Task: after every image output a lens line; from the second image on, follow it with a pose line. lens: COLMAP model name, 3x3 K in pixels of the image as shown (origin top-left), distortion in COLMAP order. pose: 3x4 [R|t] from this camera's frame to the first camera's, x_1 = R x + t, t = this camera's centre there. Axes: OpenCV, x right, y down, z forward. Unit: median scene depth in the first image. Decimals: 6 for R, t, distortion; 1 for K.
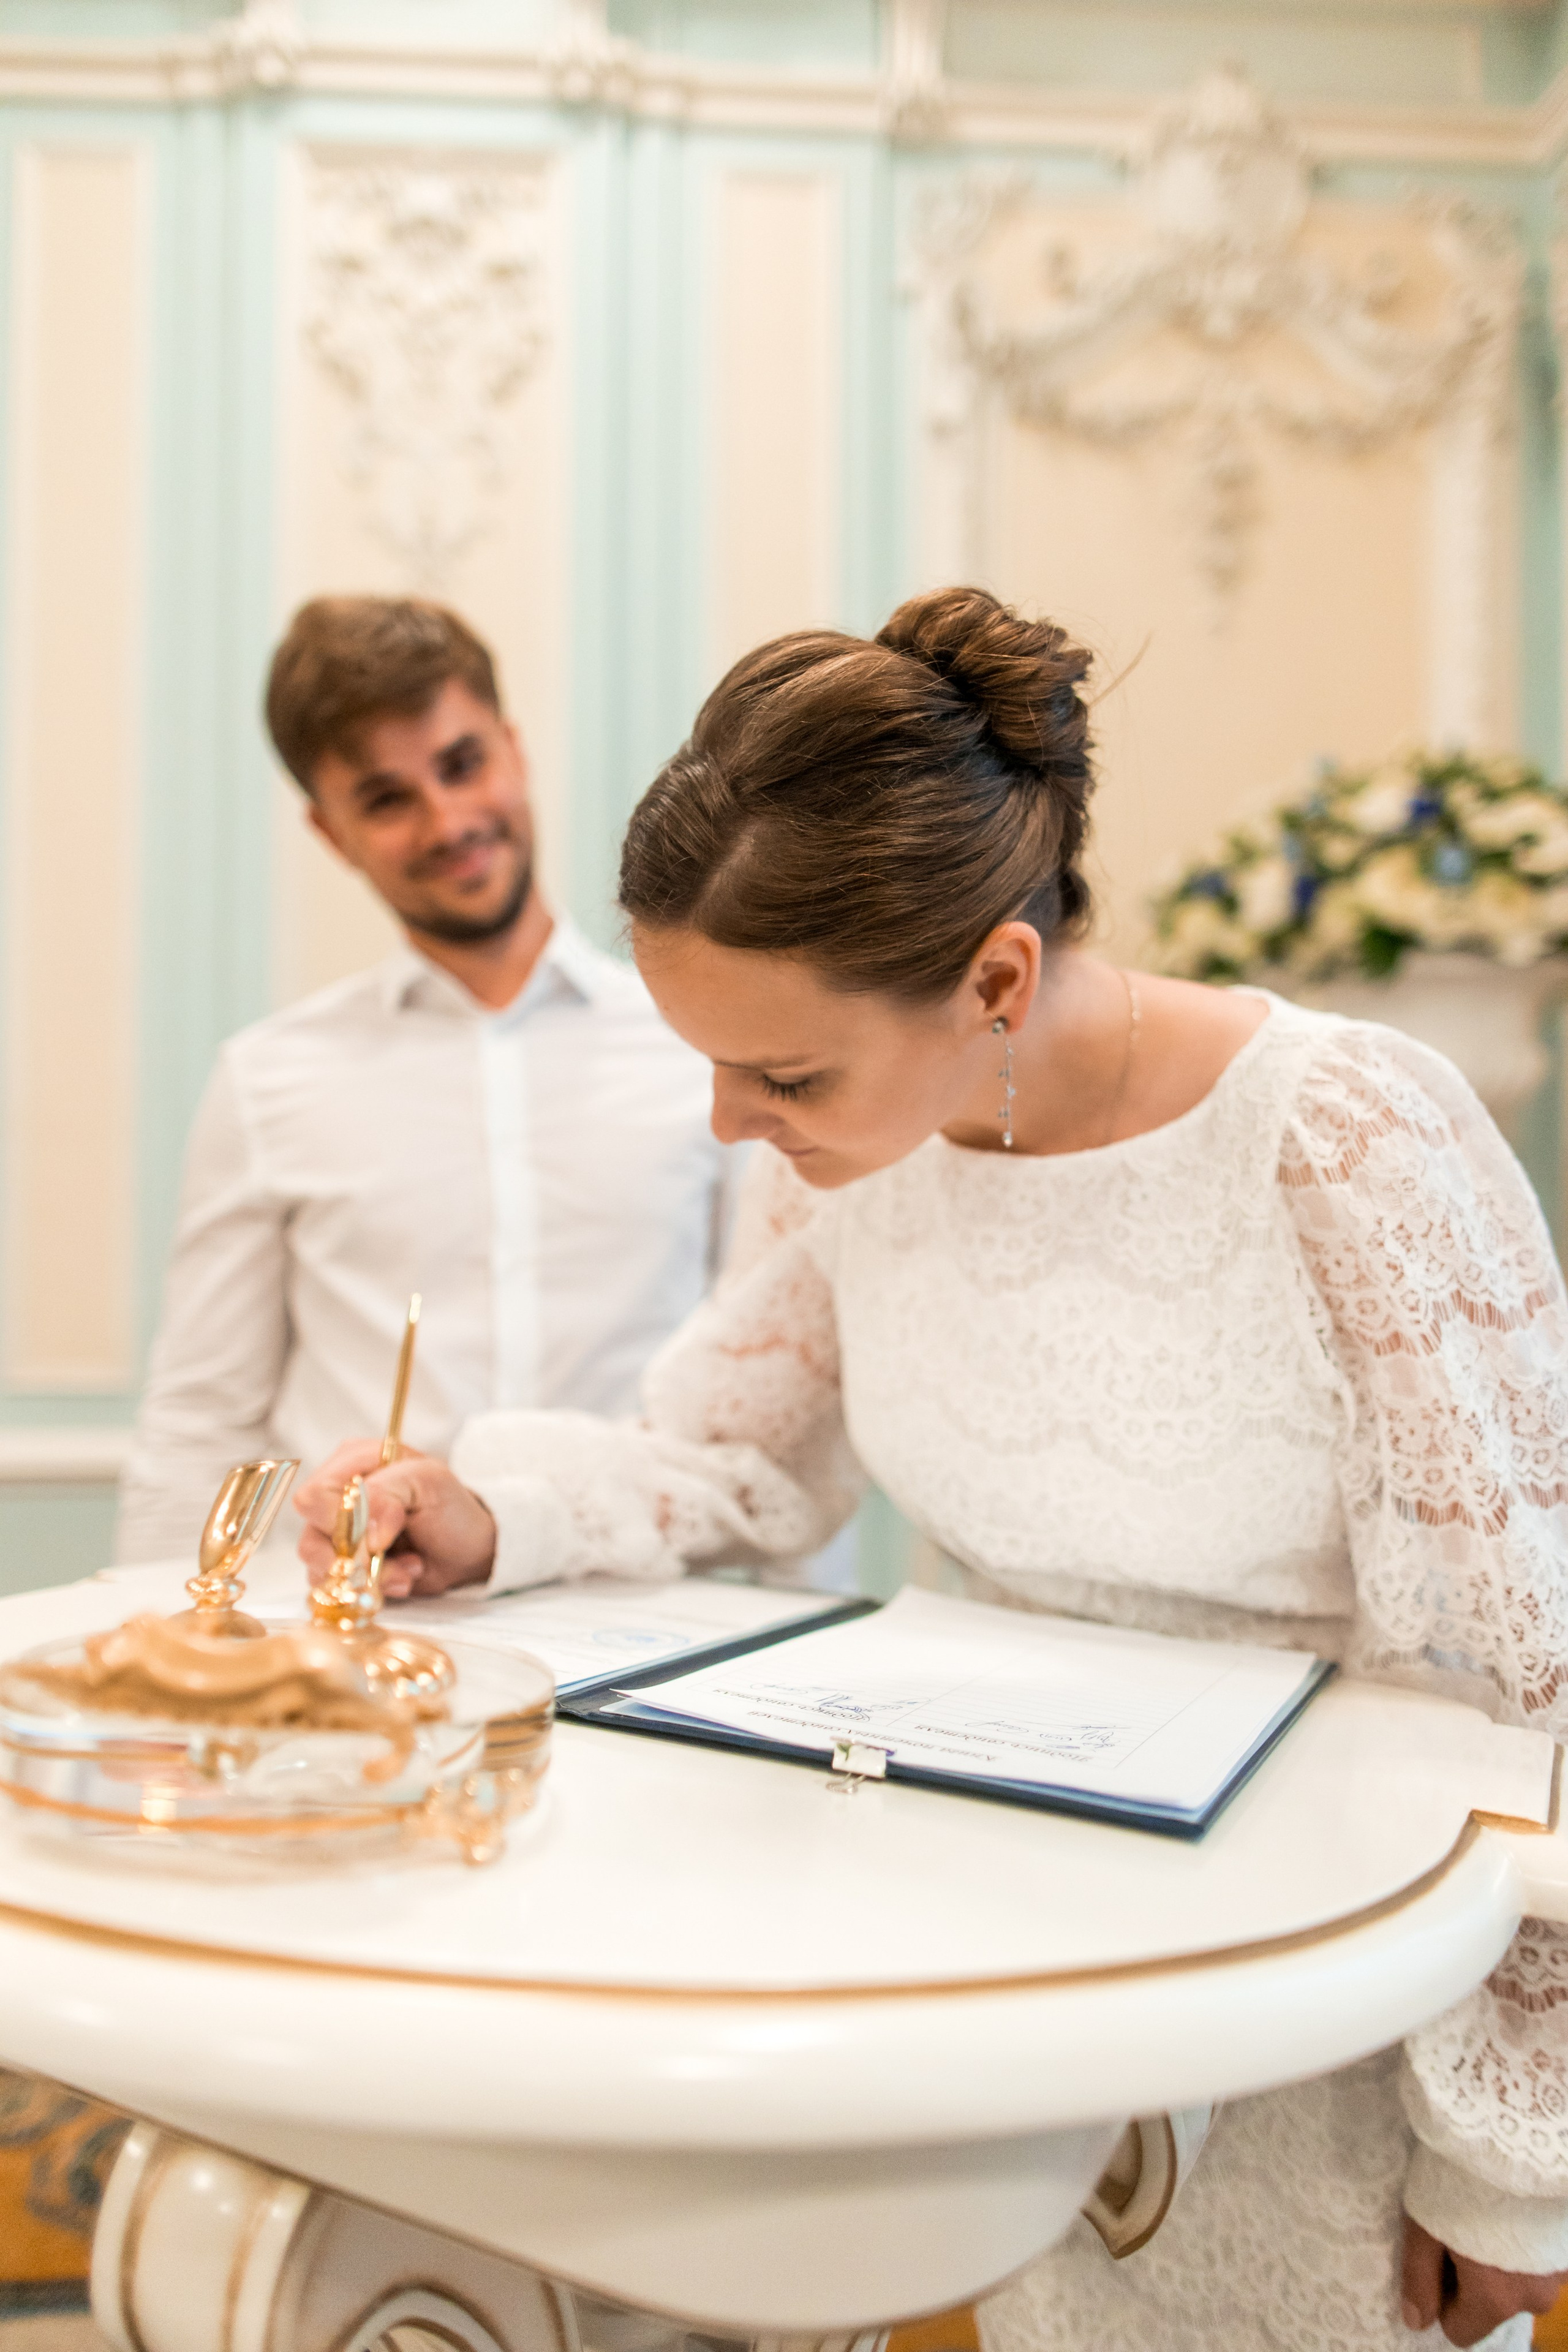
lens RADIAL K [[1654.0, 0, 782.0], [0, 1654.0, 1140.1], [0, 0, 1]] dist [-0.007110, 0.000566]
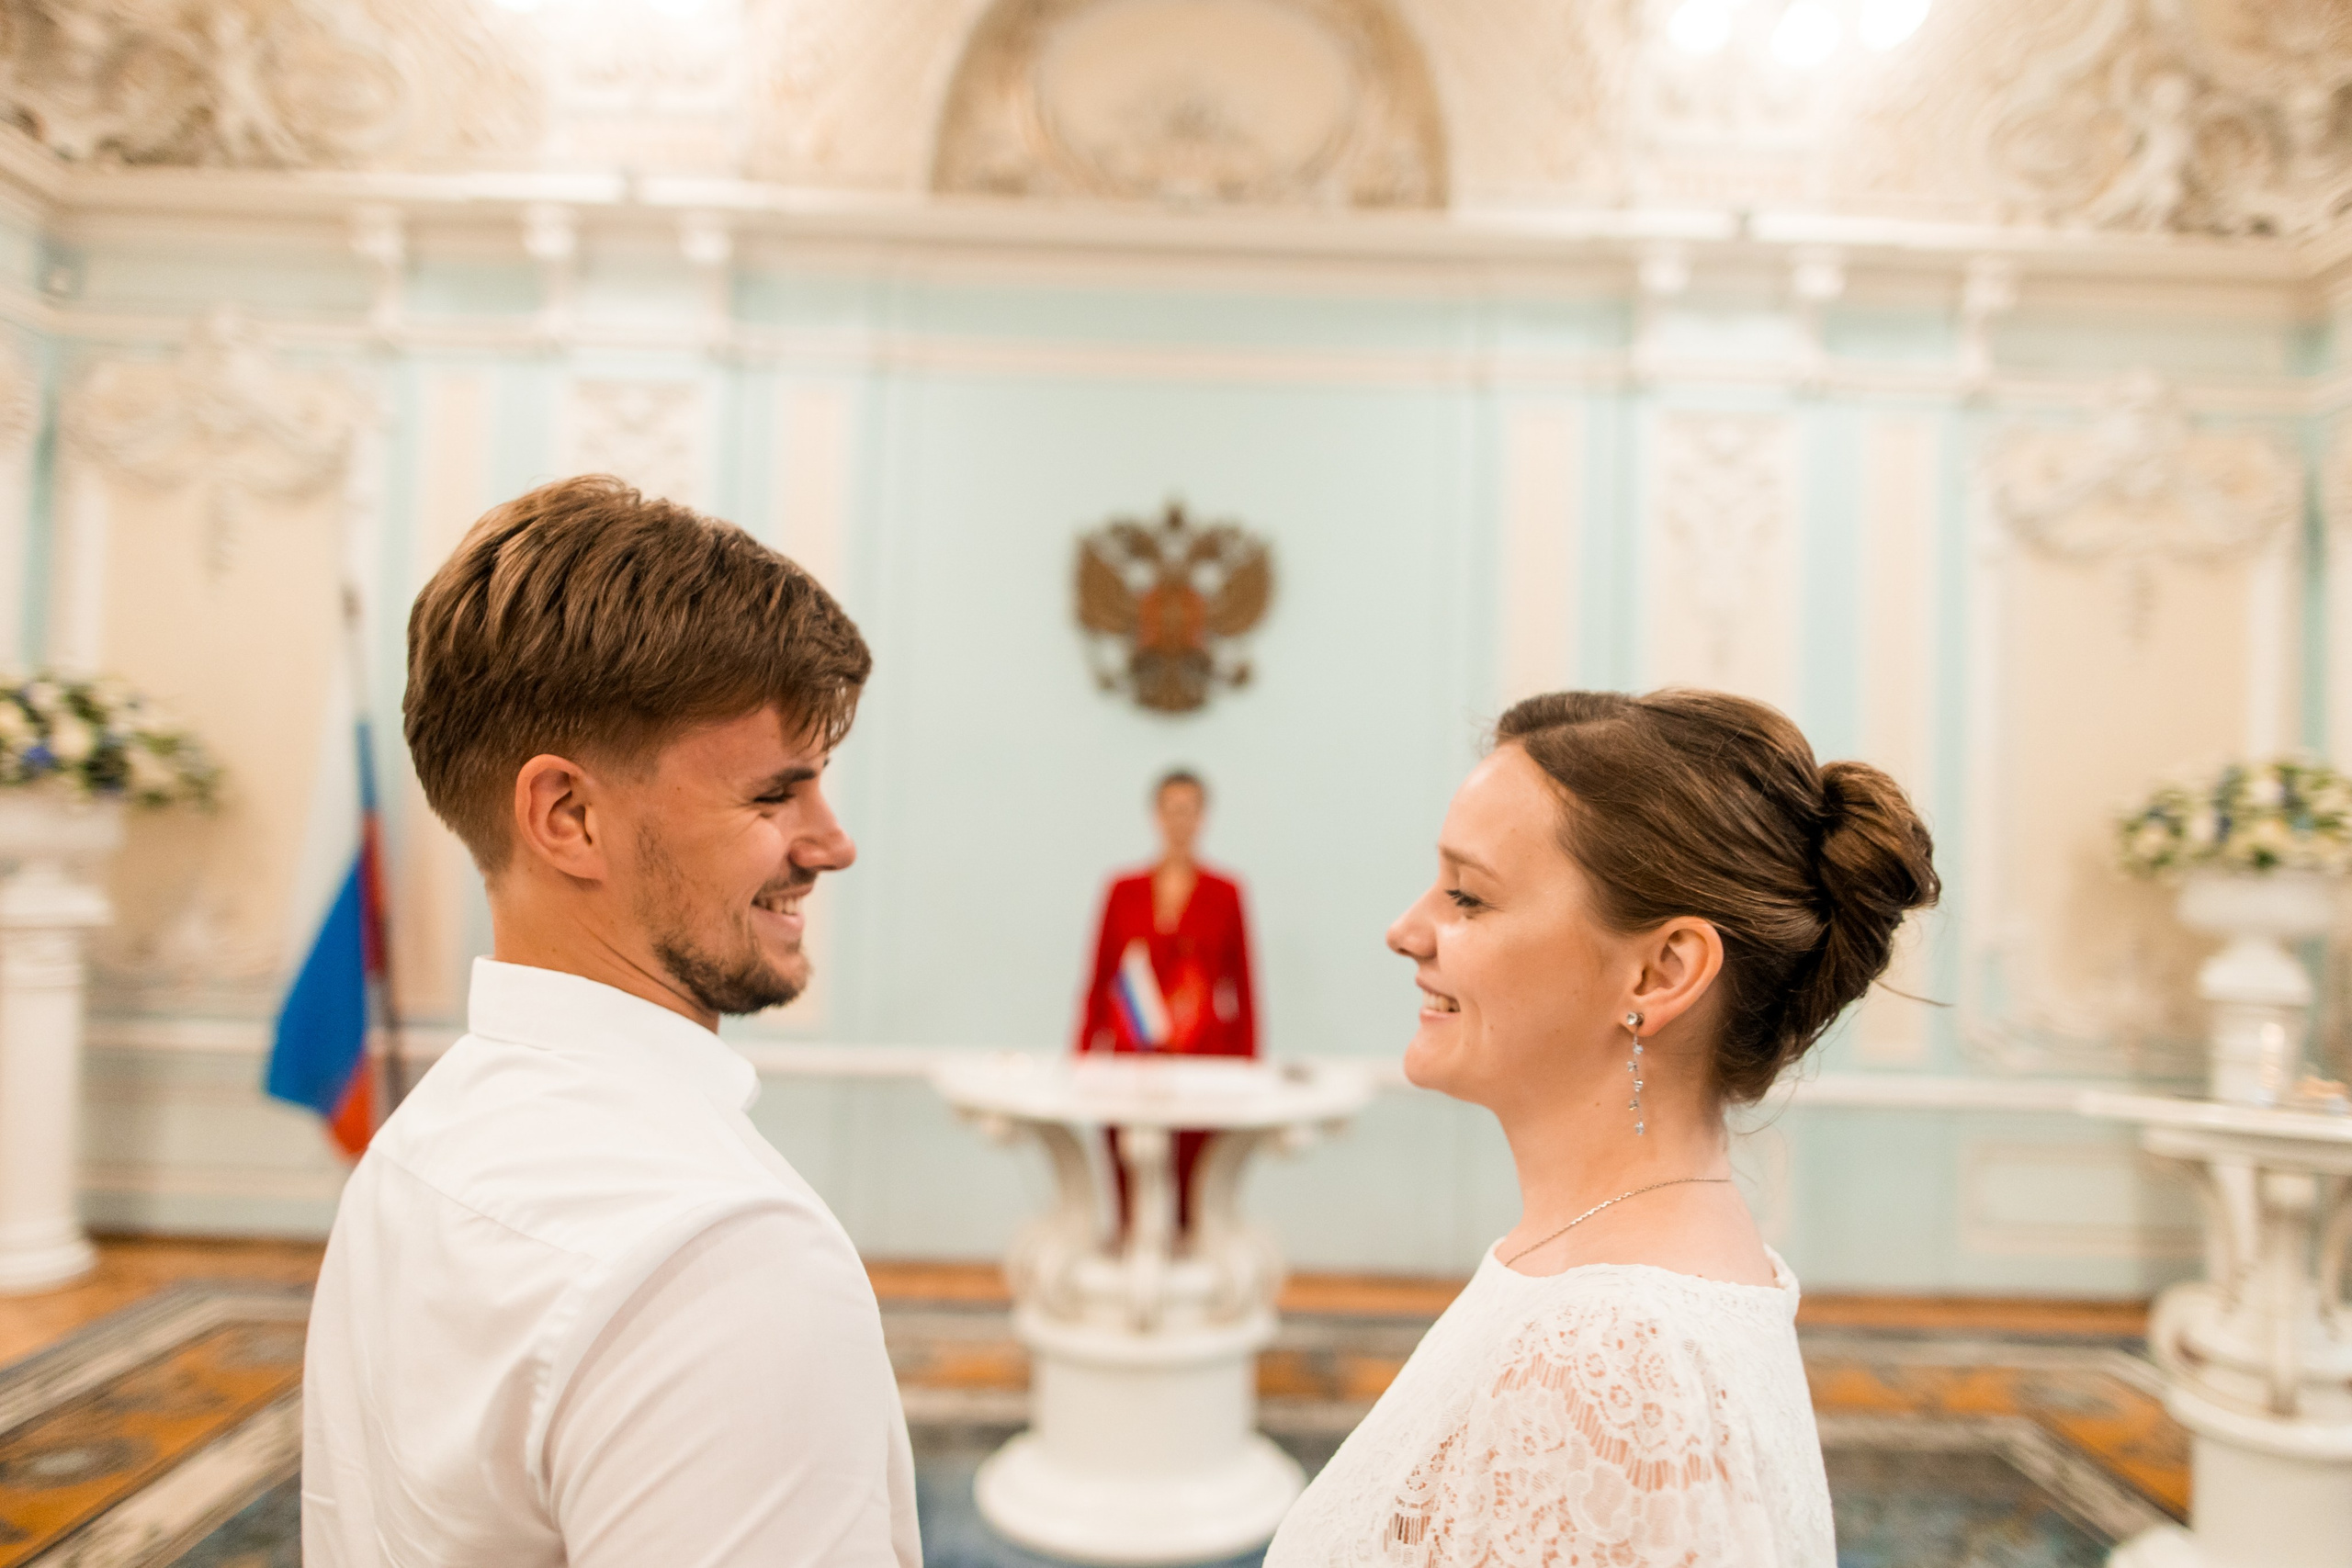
lens RADIAL K [[1653.8, 0, 1176.0], [0, 1653.8, 784.0], [0, 0, 1]] dist [-0.007110, 0.000566]
pose [[0.998028, 0.023642, -0.058155, -0.720722], [-0.024708, 0.999539, -0.017671, -0.114150], [0.057710, 0.019073, 0.998151, -0.943612]]
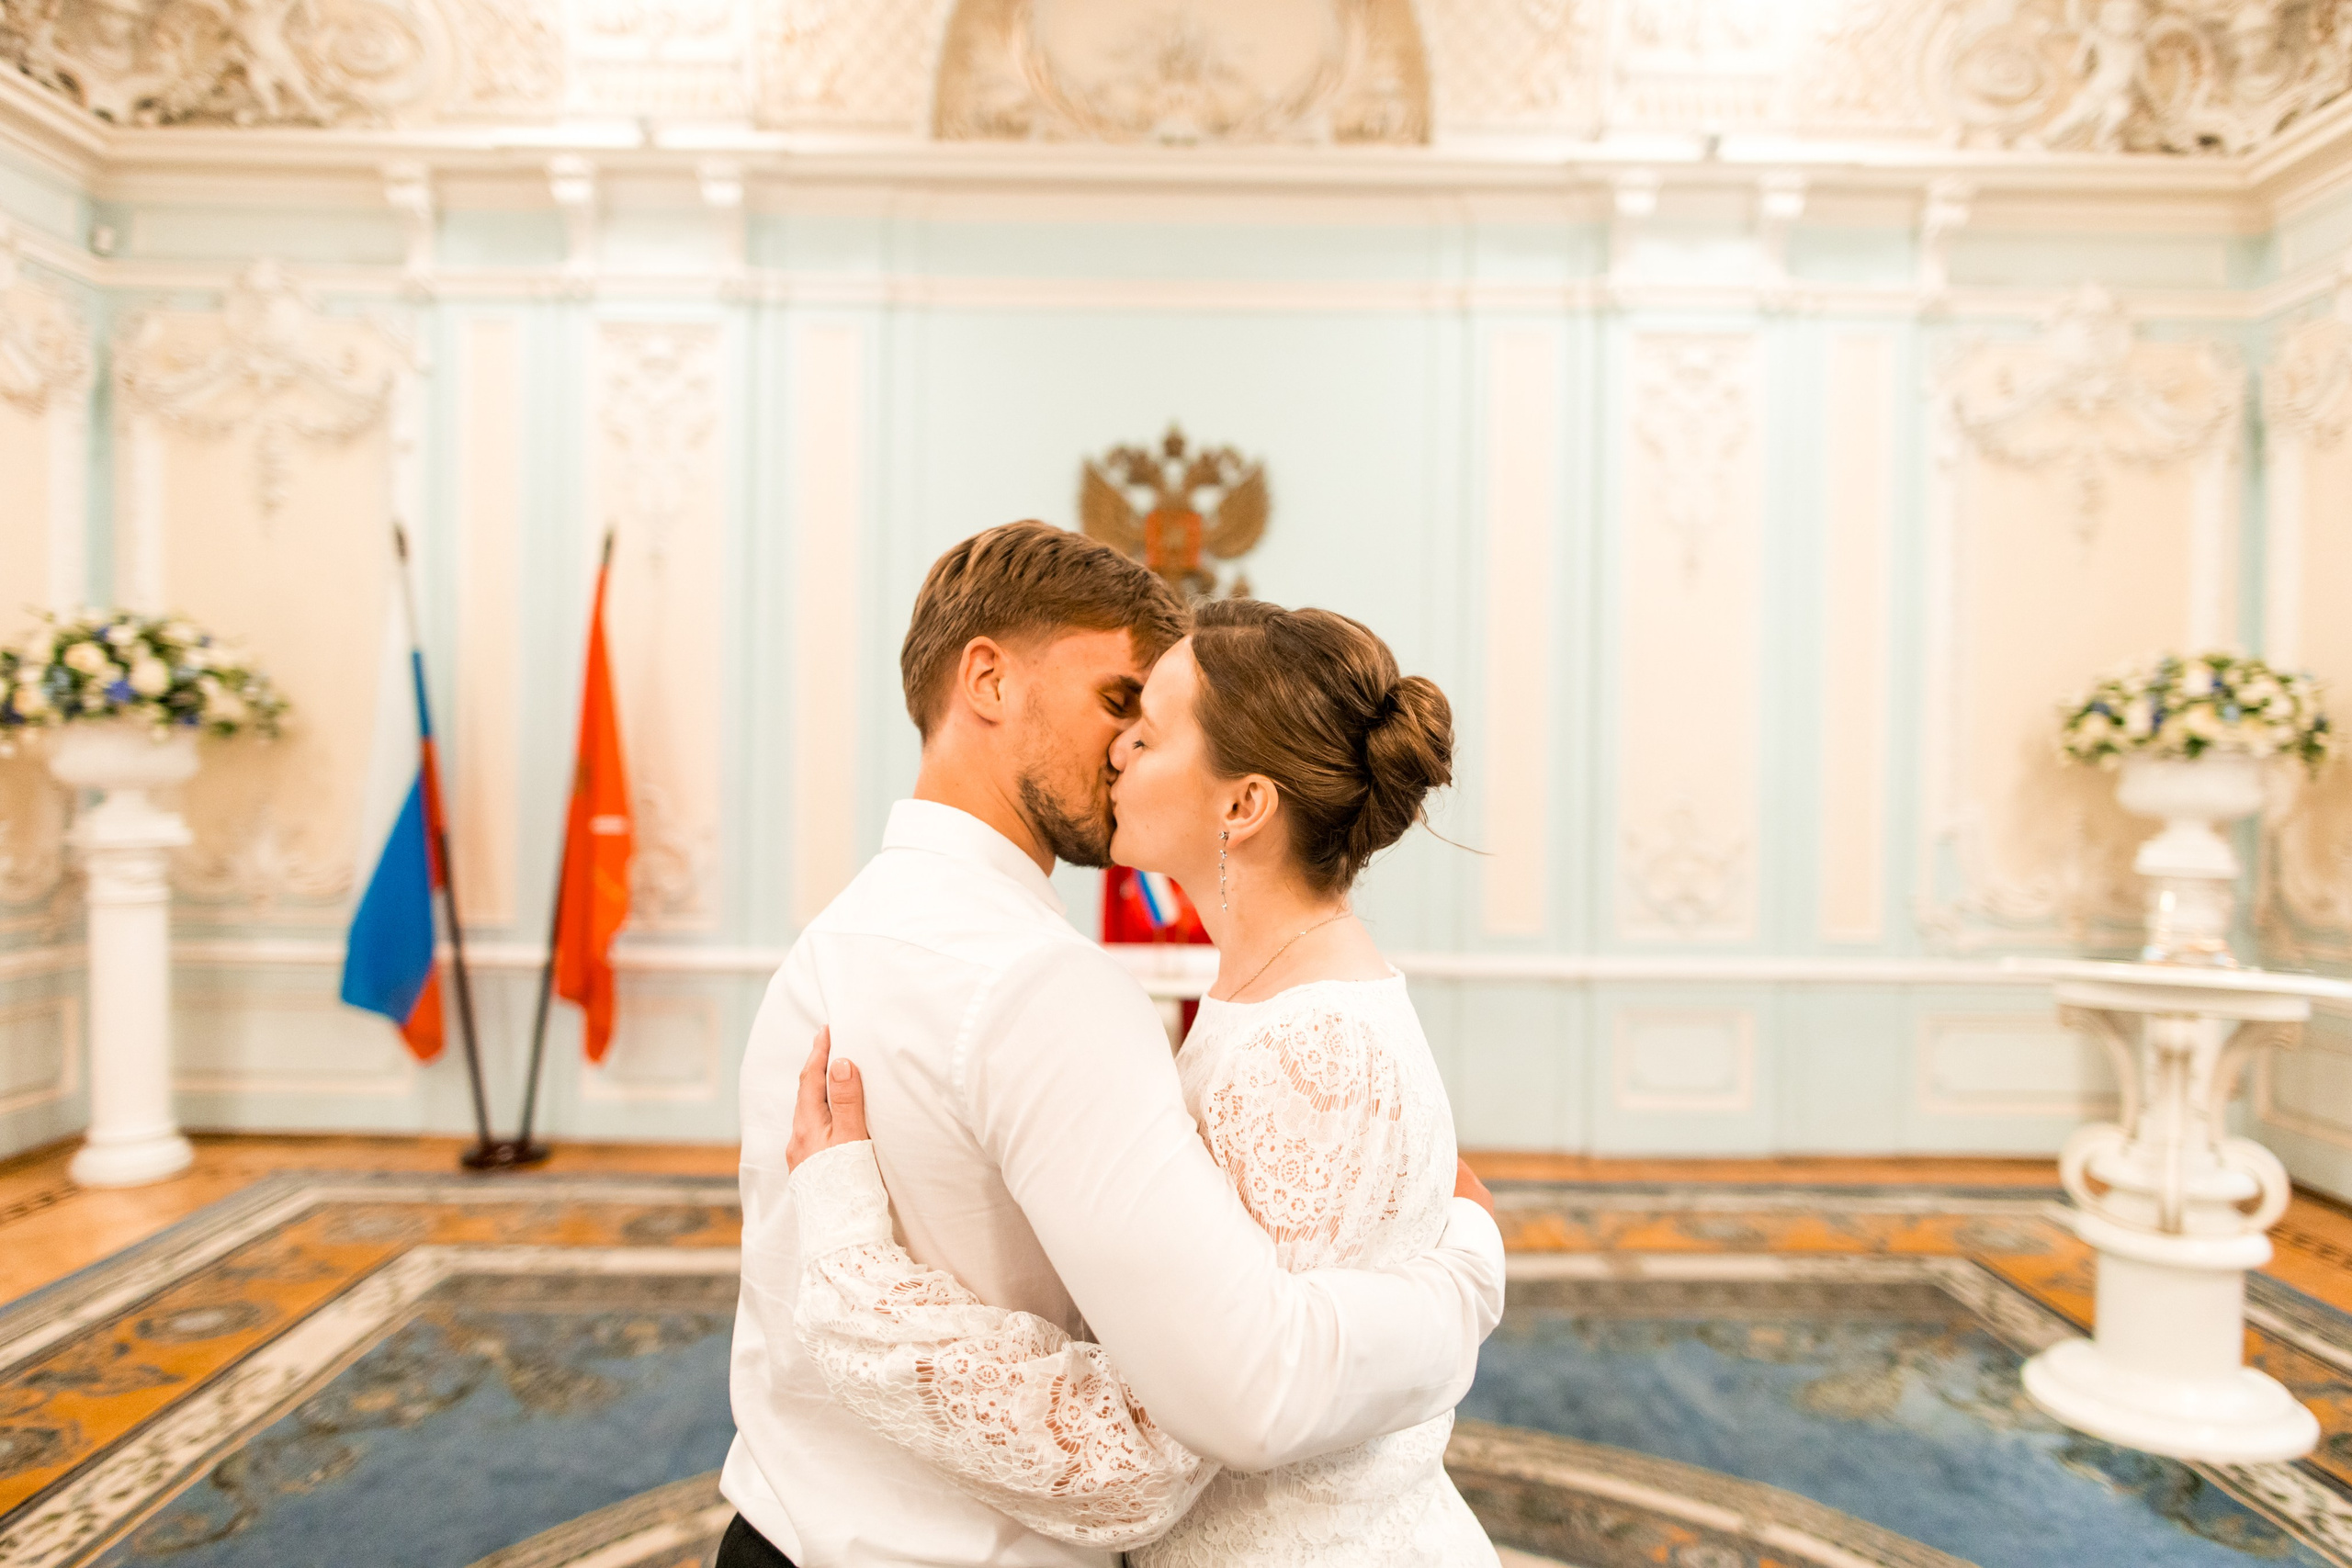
lens RADIAL K [[1662.7, 0, 1176.0], [0, 1662.7, 784.0], [0, 0, 1]] dist [-0.001980, -0.000255]
pose [[0.998227, 0.006439, -0.059178, -0.715019], [-0.004509, 0.999455, 0.032689, -0.106602], [0.059356, -0.032364, 0.997712, -1.080955]]
